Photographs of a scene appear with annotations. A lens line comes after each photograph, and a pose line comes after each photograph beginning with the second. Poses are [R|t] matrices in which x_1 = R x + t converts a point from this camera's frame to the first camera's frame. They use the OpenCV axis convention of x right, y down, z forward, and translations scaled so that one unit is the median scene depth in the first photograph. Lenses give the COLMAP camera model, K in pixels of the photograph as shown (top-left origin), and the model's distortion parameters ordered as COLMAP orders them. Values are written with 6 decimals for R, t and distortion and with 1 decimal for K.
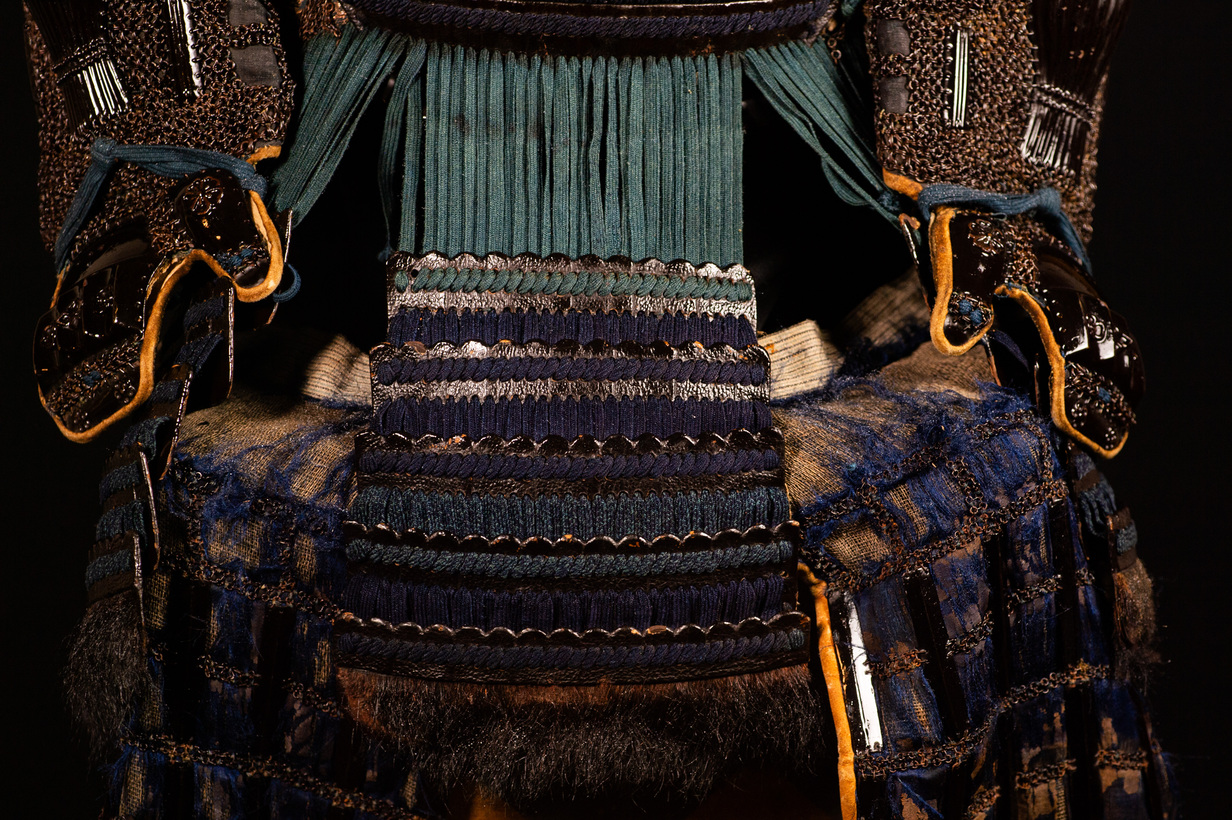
lens RADIAL K [[3696.1, 0, 616.0], [0, 3696.1, 410.0], [0, 0, 1]] dist [0.249155, 0.989116]
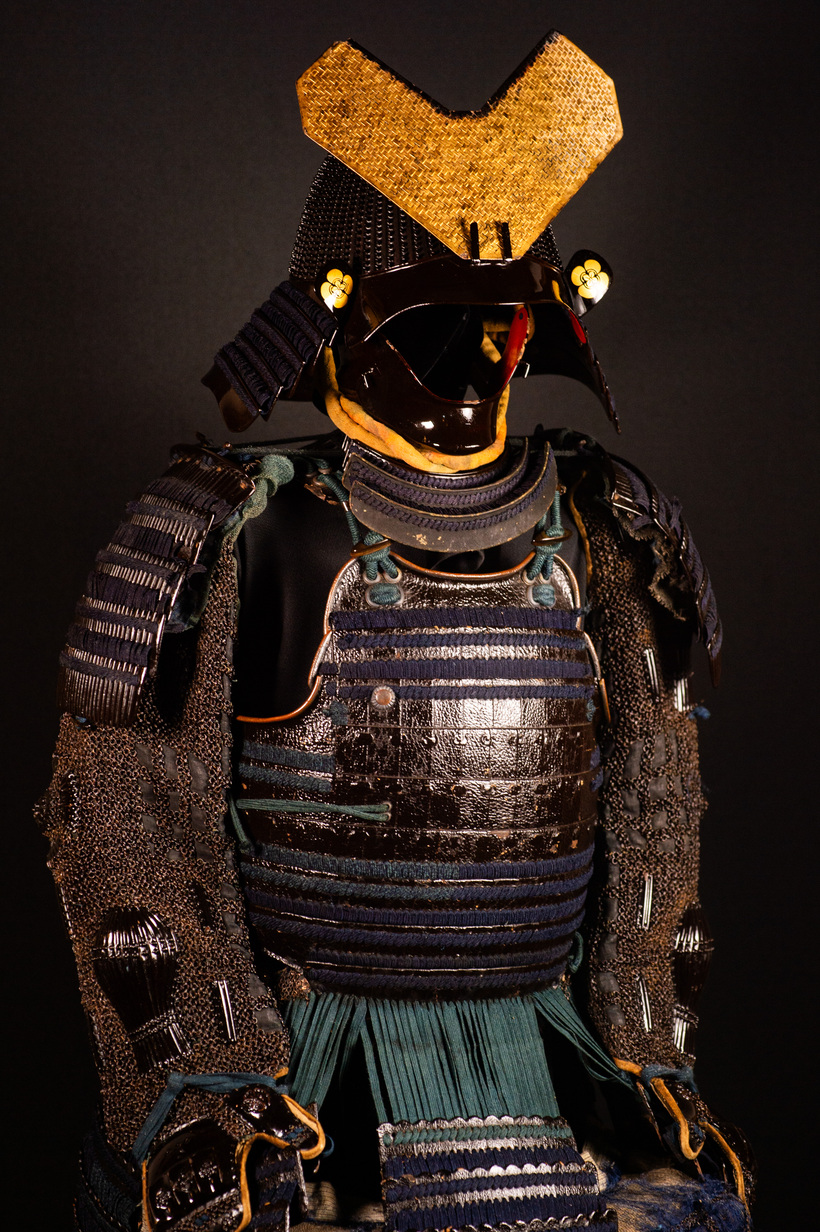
lens RADIAL K [[3542.1, 0, 404.4], [0, 3542.1, 620.9], [0, 0, 1]] dist [0.301685, 0.027480]
pose [[0.916723, -0.015411, 0.399225, -0.682266], [0.111304, 0.969546, -0.218156, 0.088864], [-0.383705, 0.244424, 0.890521, -0.485865]]
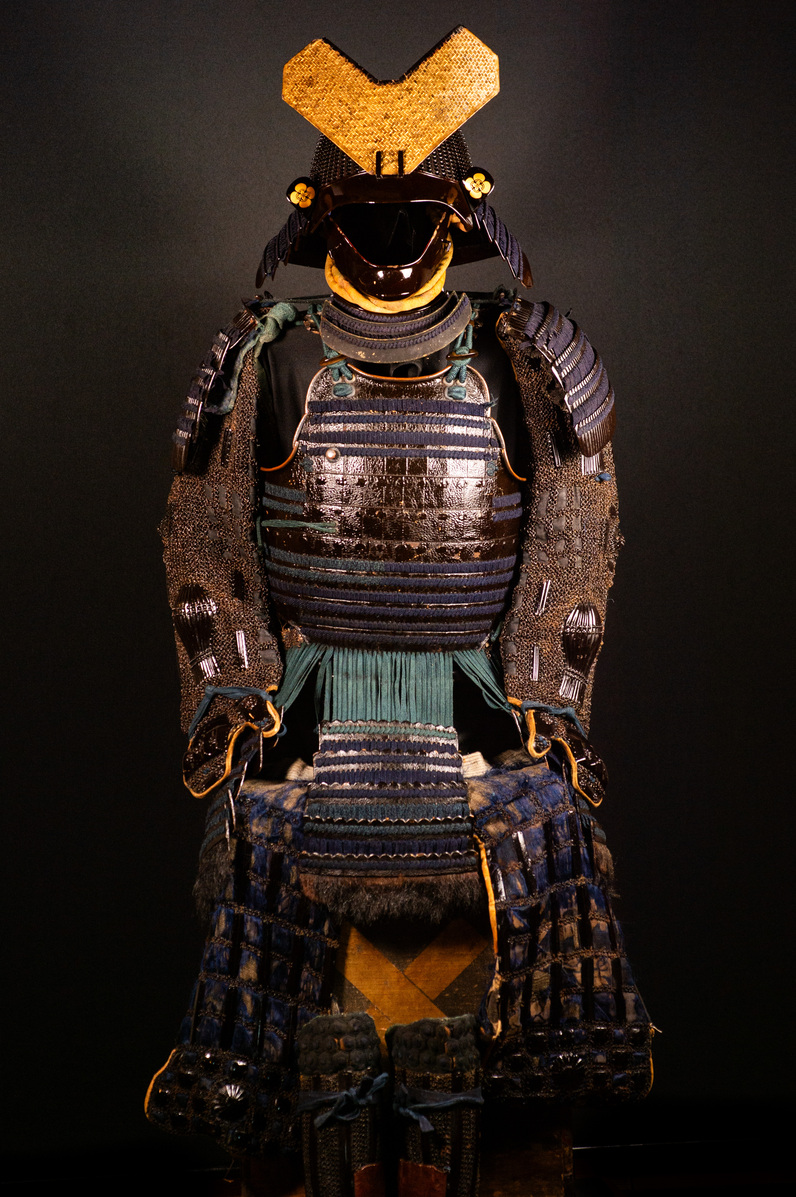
lens RADIAL K [[3441.5, 0, 392.6], [0, 3441.5, 603.3], [0, 0, 1]] dist [0.301685, 0.027480]
pose [[0.999997, 0.001410, 0.002188, -0.014484], [-0.000863, 0.972636, -0.232331, 0.447732], [-0.002456, 0.232329, 0.972634, -1.419309]]
